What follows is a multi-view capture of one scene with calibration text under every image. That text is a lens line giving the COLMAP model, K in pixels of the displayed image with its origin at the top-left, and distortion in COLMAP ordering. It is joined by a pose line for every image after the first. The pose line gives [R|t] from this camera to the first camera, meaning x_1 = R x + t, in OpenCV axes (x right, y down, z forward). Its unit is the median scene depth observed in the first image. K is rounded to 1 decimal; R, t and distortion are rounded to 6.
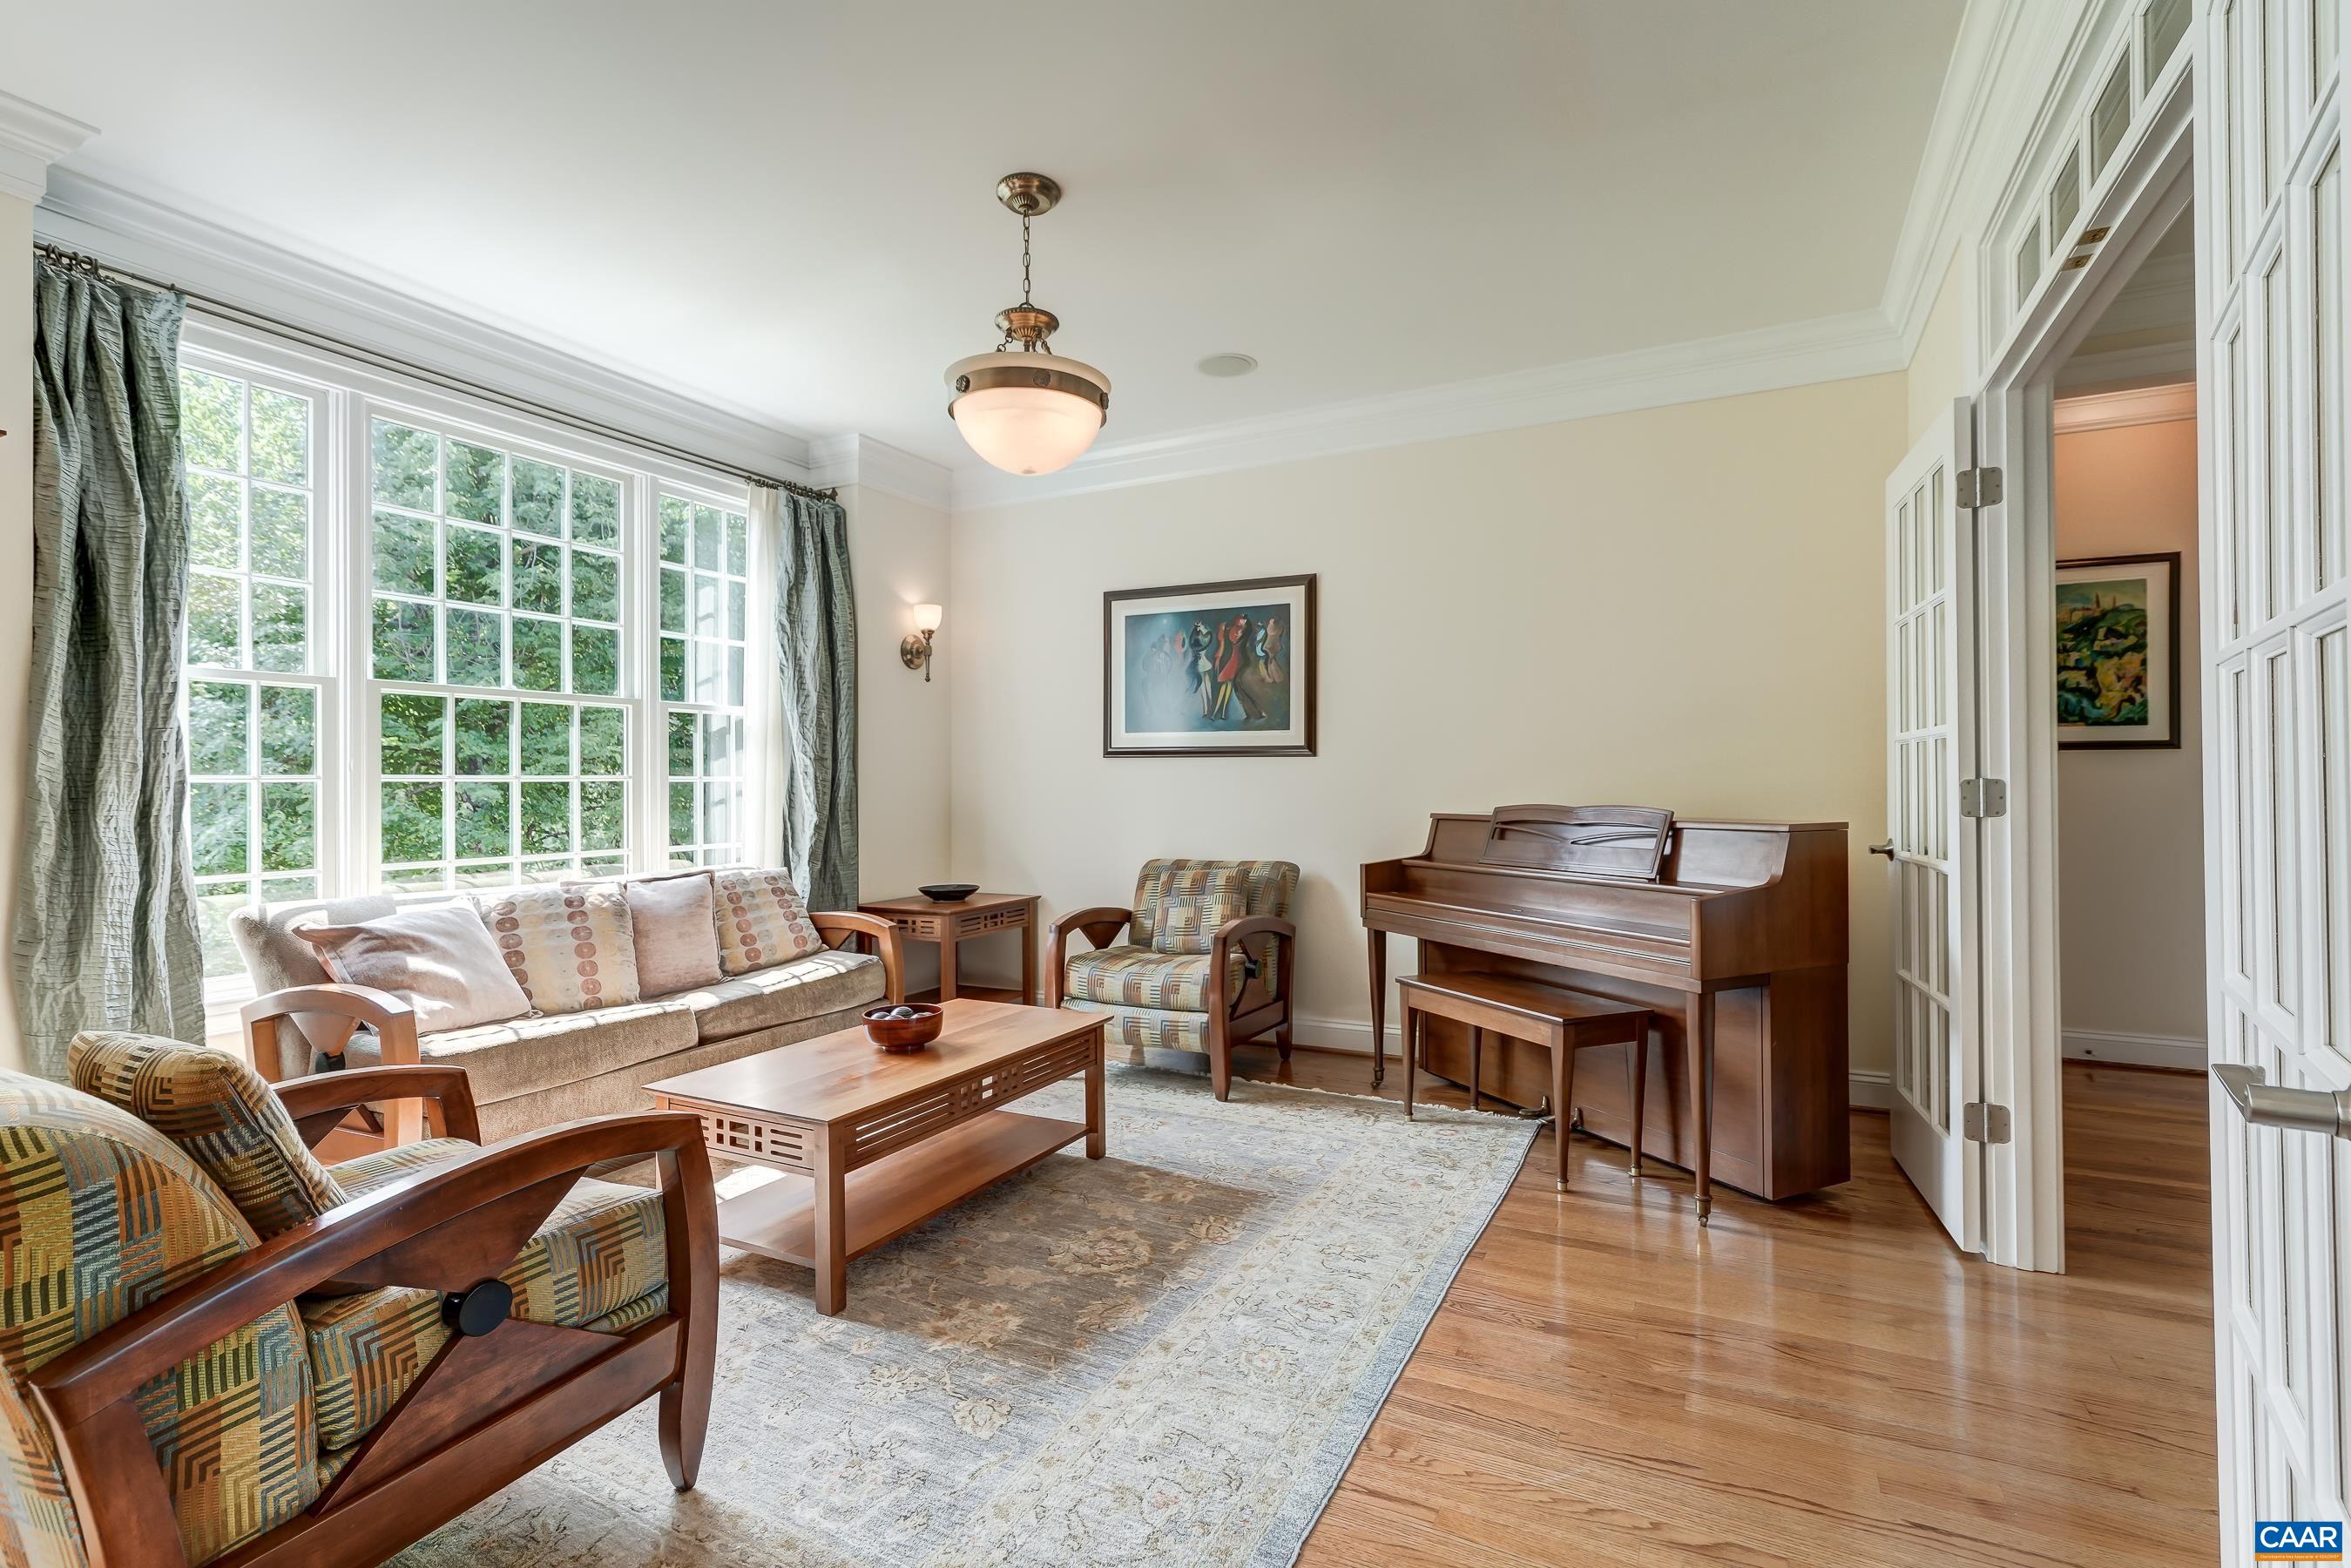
lens RADIAL K [[1113.6, 0, 1175.5], [0, 1113.6, 784.0], [0, 0, 1]] dist [0.001844, 0.000332]
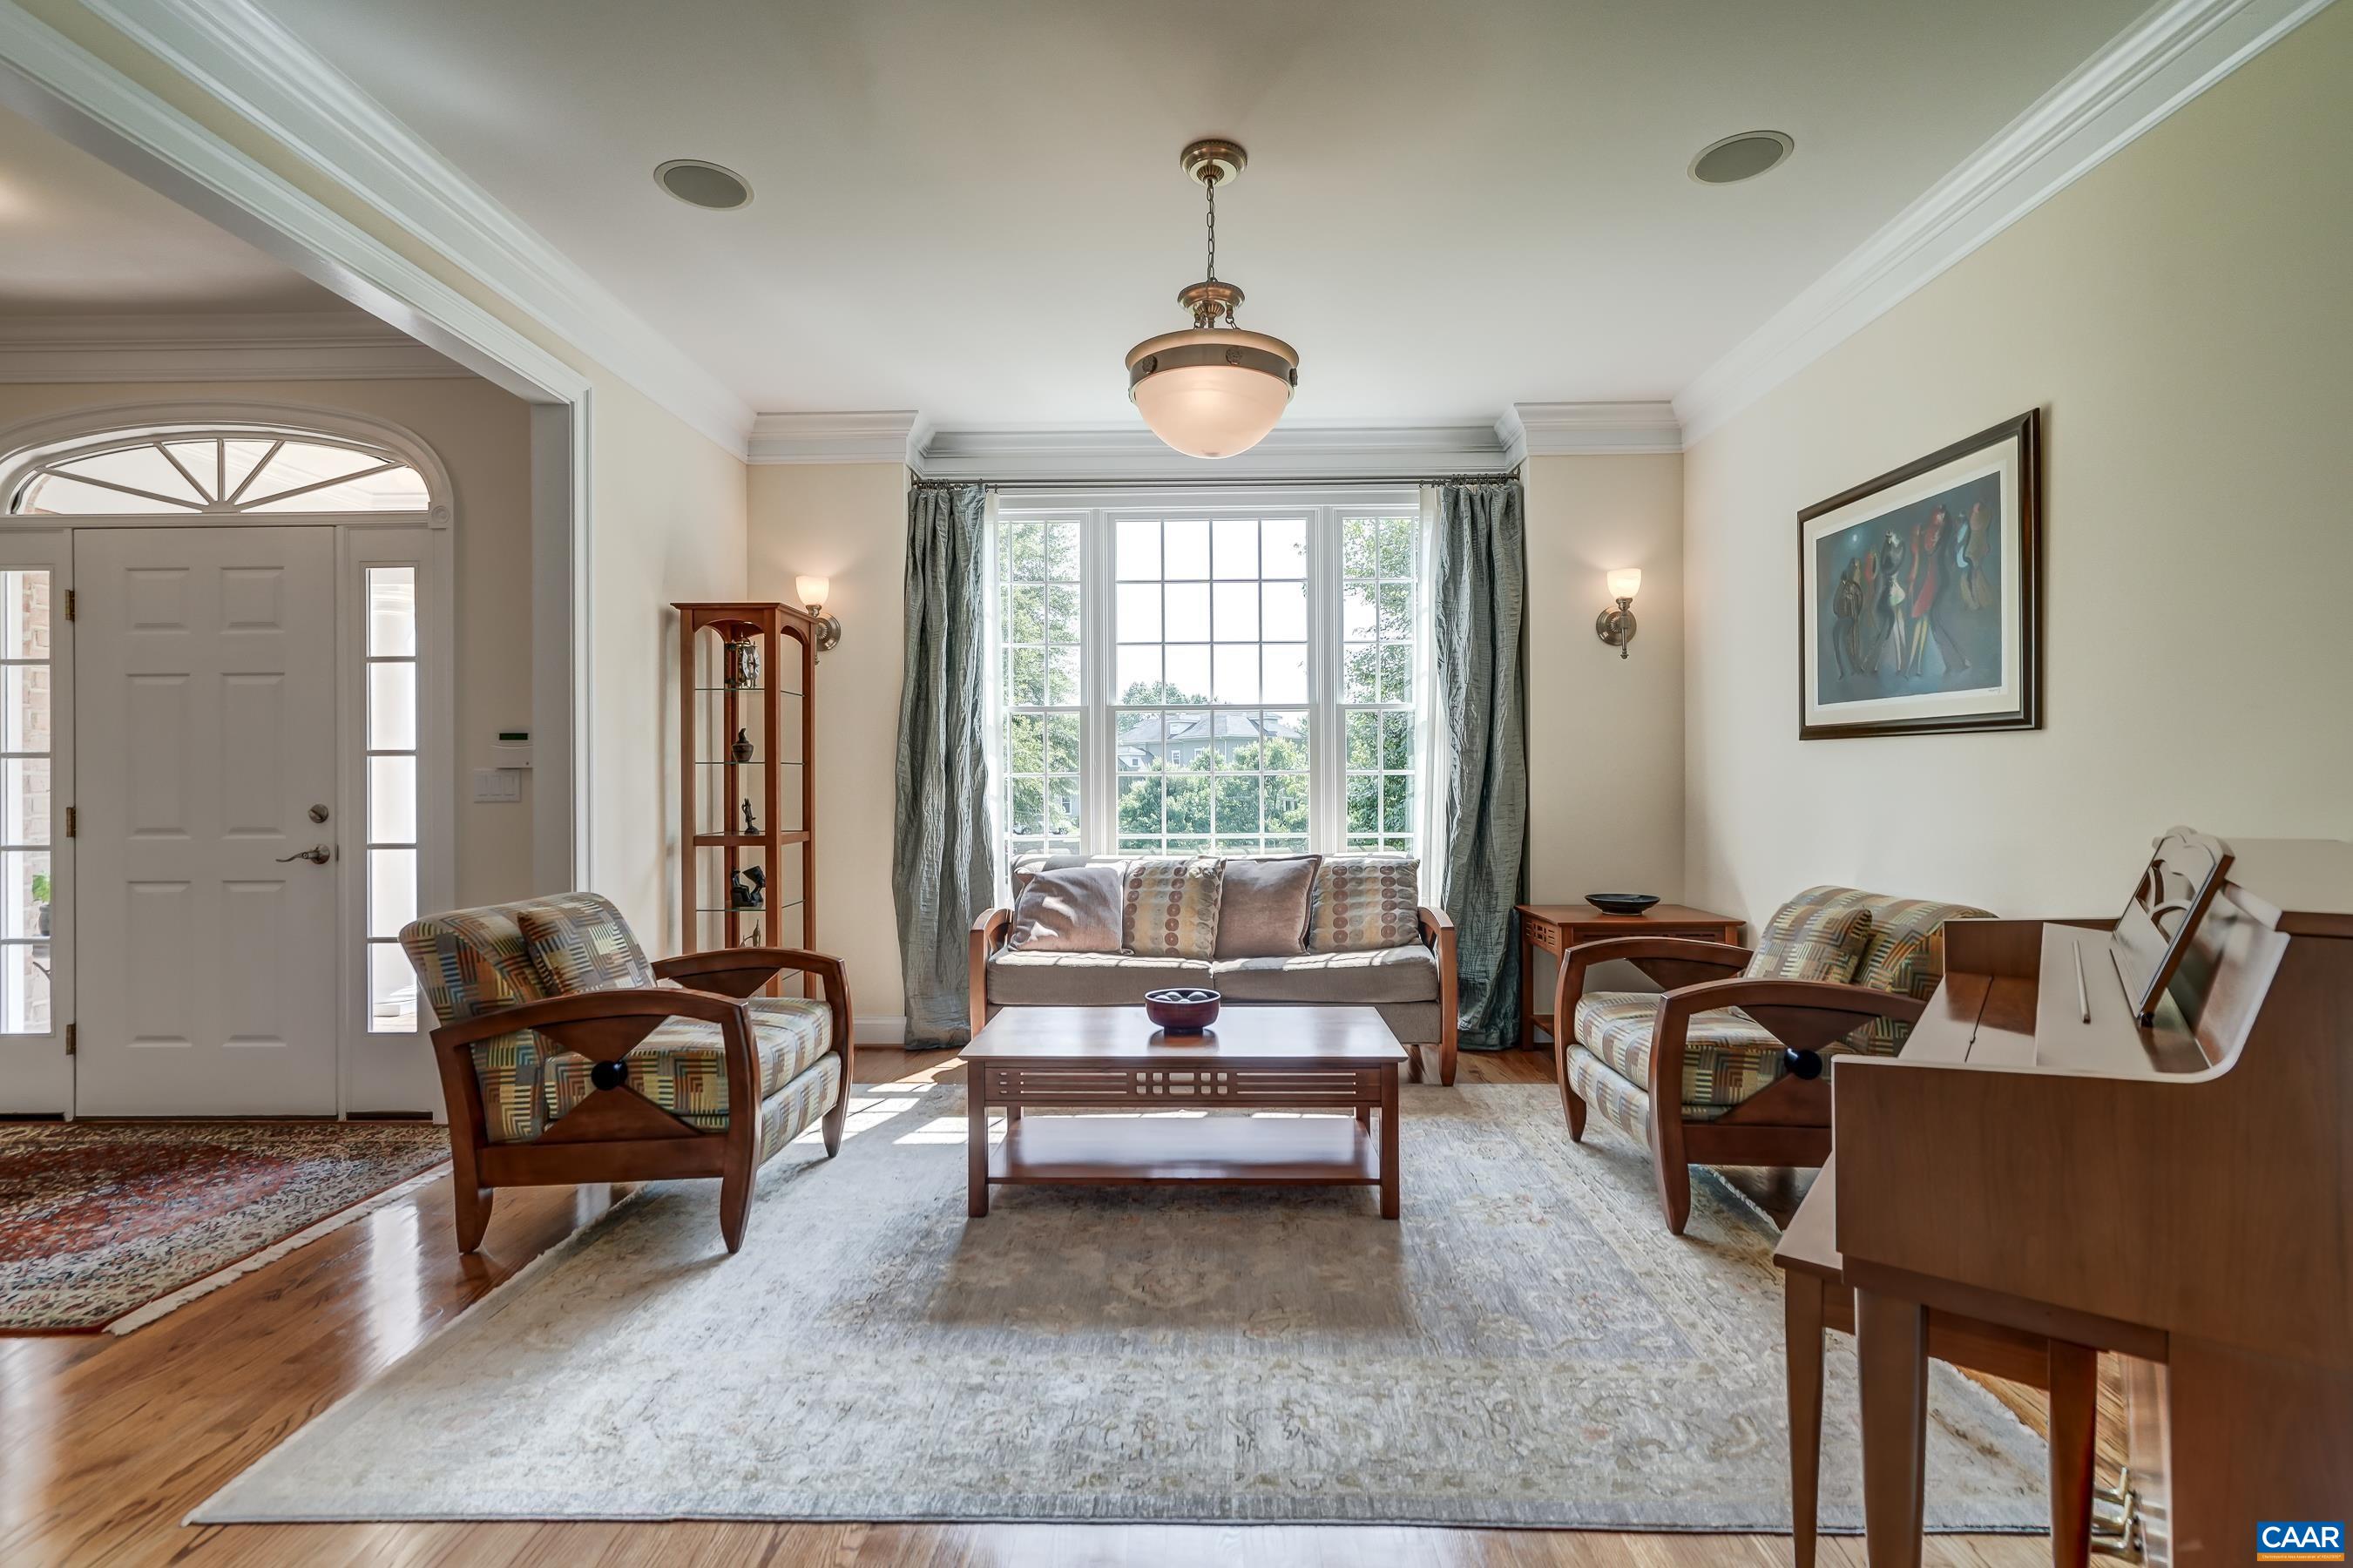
lens RADIAL K [[1097.0, 0, 1176.2], [0, 1097.0, 781.8], [0, 0, 1]] dist [0.001308, 0.000632]
pose [[0.420424, 0.005421, -0.907311, 0.498876], [0.002824, 0.999969, 0.007283, -0.004026], [0.907323, -0.005624, 0.420396, 0.401311]]
